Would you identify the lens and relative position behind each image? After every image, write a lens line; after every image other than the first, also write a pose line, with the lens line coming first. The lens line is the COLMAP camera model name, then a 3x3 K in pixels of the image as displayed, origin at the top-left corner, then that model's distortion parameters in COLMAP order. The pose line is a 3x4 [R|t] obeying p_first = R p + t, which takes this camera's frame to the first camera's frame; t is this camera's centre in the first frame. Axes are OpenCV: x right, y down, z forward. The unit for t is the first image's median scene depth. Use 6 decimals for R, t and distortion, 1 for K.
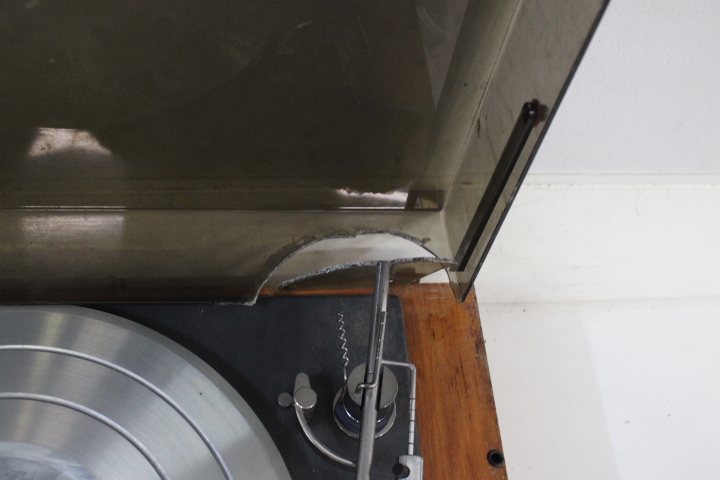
lens RADIAL K [[796.1, 0, 360.0], [0, 796.1, 240.0], [0, 0, 1]] dist [-0.155896, 0.258636]
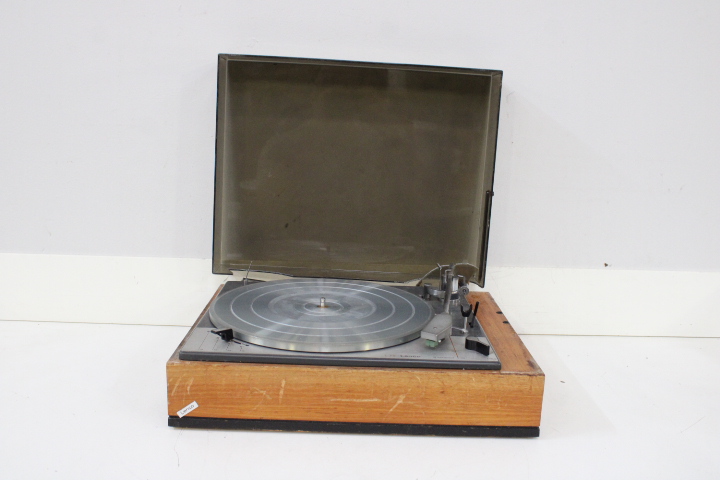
lens RADIAL K [[702.1, 0, 360.0], [0, 702.1, 240.0], [0, 0, 1]] dist [-0.118071, -0.002379]
pose [[0.993530, -0.069514, -0.089815, -0.068400], [-0.016704, 0.692766, -0.720969, 1.791222], [0.112338, 0.717804, 0.687123, -0.851195]]
